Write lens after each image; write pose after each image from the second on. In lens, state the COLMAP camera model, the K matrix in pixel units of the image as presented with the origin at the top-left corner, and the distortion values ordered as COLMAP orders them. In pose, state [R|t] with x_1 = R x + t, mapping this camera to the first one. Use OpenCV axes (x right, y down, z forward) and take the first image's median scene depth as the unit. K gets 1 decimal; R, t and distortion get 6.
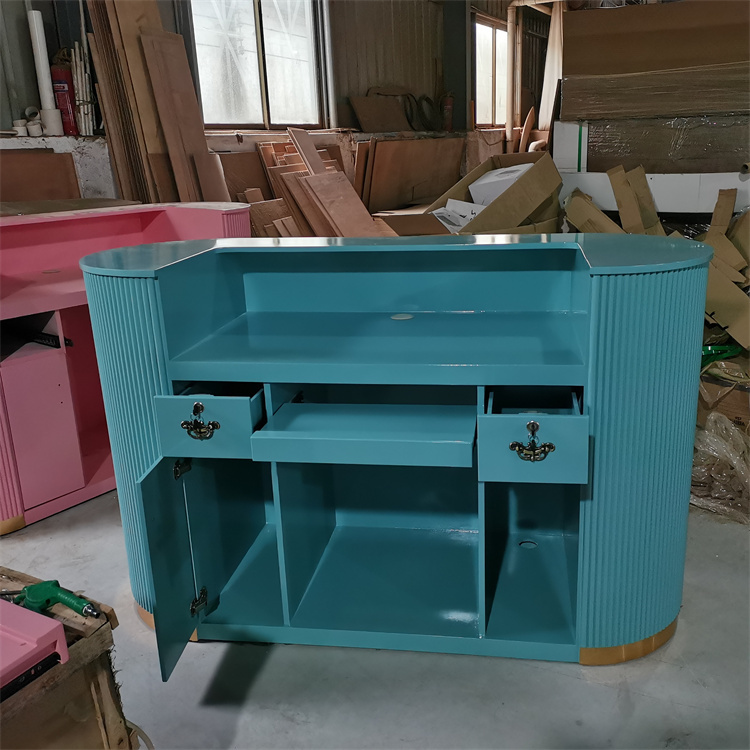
lens RADIAL K [[791.3, 0, 404.8], [0, 791.3, 378.3], [0, 0, 1]] dist [0.089541, -0.102849]
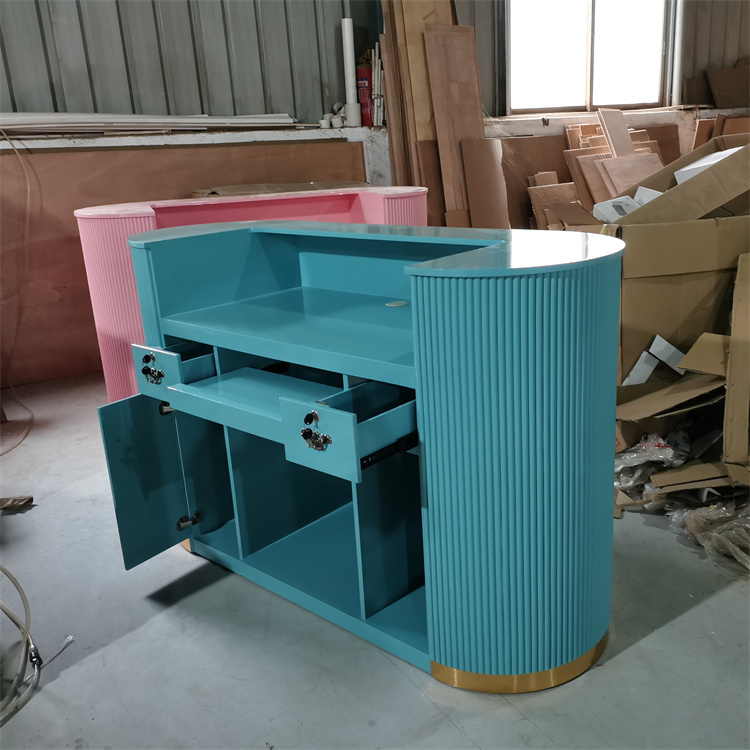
lens RADIAL K [[791.3, 0, 404.8], [0, 791.3, 378.3], [0, 0, 1]] dist [0.089541, -0.102849]
pose [[0.832324, 0.149729, -0.533684, 0.298851], [-0.136323, 0.988547, 0.064737, -0.026361], [0.537265, 0.018871, 0.843202, 0.073165]]
